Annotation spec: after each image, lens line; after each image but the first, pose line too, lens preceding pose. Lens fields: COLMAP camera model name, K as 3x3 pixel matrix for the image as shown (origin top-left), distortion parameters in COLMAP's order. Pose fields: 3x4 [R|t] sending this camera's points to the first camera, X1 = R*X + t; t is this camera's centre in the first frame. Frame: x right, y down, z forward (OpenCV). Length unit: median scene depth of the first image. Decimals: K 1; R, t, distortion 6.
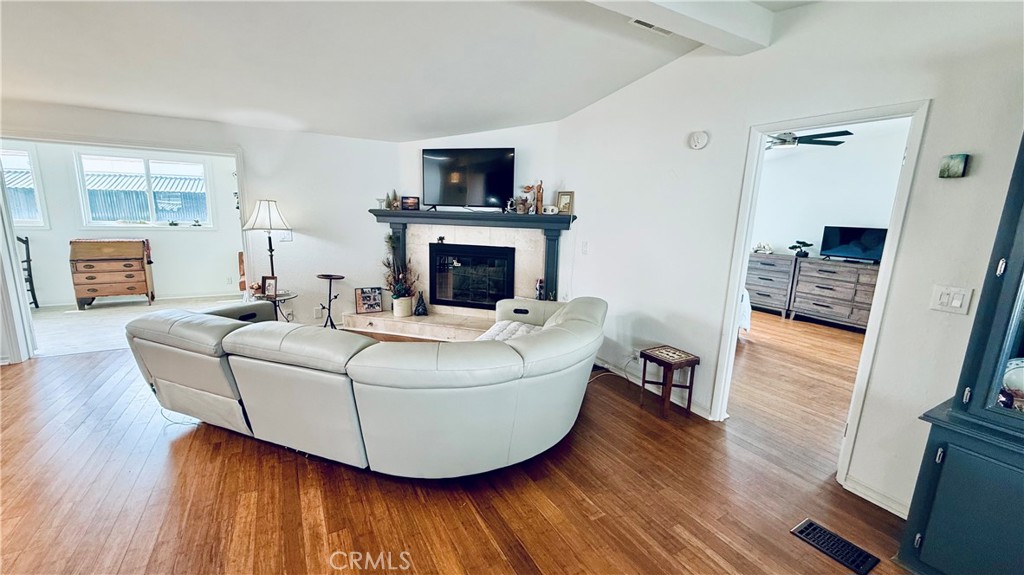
lens RADIAL K [[406.8, 0, 509.4], [0, 406.8, 284.9], [0, 0, 1]] dist [-0.001481, 0.000045]
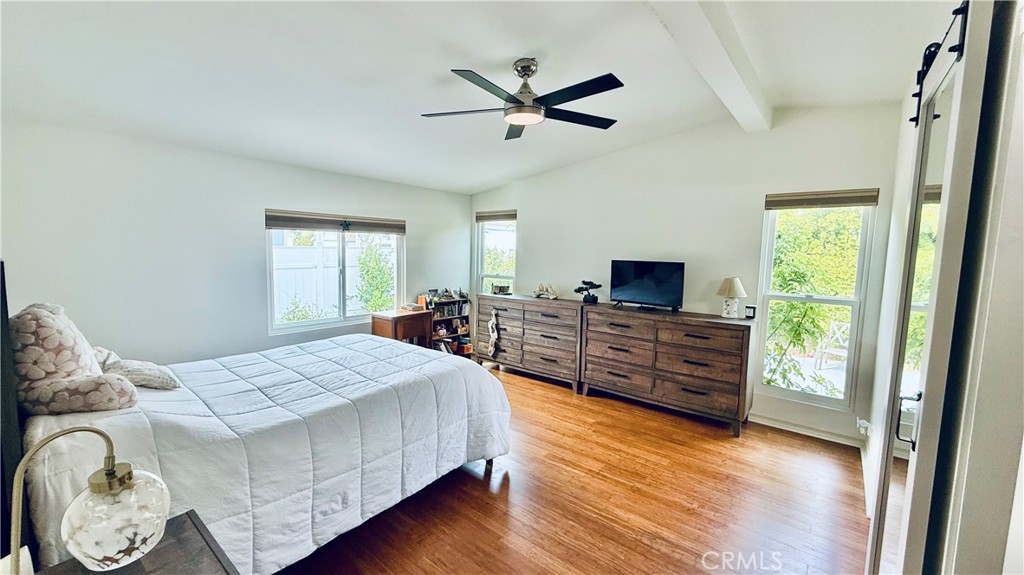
lens RADIAL K [[406.8, 0, 511.7], [0, 406.8, 286.4], [0, 0, 1]] dist [-0.001481, 0.000045]
pose [[0.929645, -0.048111, 0.365303, 0.339244], [0.076028, 0.995150, -0.062418, -0.065290], [-0.360528, 0.085800, 0.928794, 0.392439]]
